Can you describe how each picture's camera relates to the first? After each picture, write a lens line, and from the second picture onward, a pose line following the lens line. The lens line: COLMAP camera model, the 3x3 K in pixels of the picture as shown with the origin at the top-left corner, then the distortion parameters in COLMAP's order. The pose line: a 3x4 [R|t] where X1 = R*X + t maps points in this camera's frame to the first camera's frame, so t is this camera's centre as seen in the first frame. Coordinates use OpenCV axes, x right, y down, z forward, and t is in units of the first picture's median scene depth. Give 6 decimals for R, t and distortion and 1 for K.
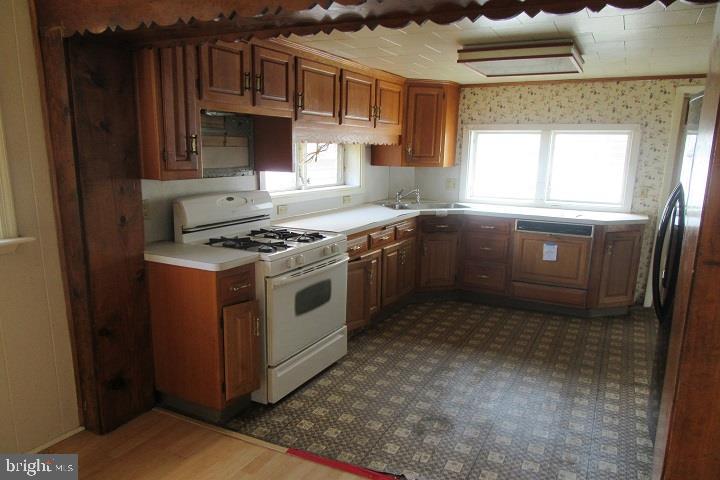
lens RADIAL K [[532.1, 0, 361.7], [0, 532.1, 256.4], [0, 0, 1]] dist [-0.000588, -0.000037]
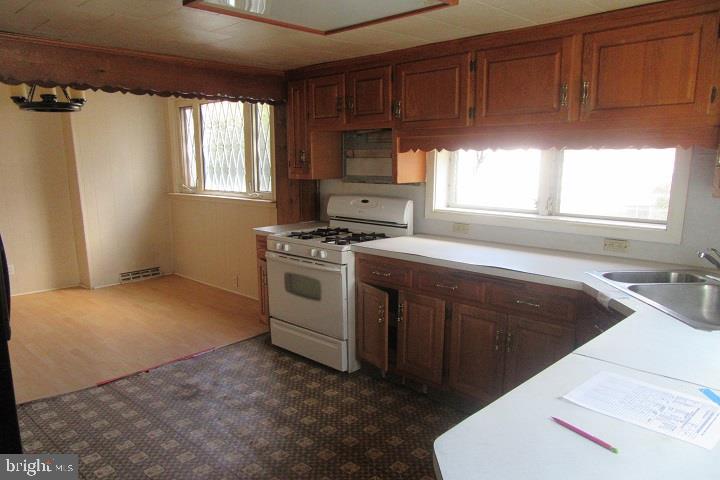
lens RADIAL K [[532.1, 0, 361.7], [0, 532.1, 256.4], [0, 0, 1]] dist [-0.000588, -0.000037]
pose [[-0.301233, 0.157665, -0.940426, 0.722401], [-0.195071, 0.955189, 0.222624, -0.204484], [0.933384, 0.250511, -0.256979, 1.070423]]
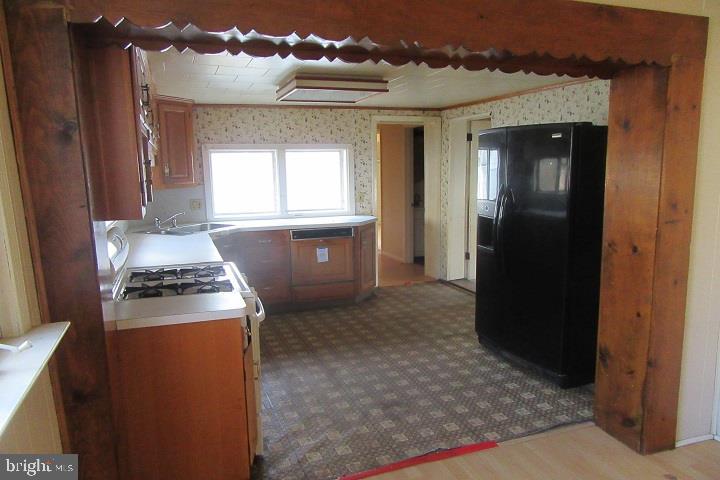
lens RADIAL K [[532.1, 0, 361.7], [0, 532.1, 256.4], [0, 0, 1]] dist [-0.000588, -0.000037]
pose [[0.682790, -0.151995, 0.714630, -0.456058], [0.174053, 0.983799, 0.042946, -0.043718], [-0.709580, 0.095060, 0.698183, 0.156662]]
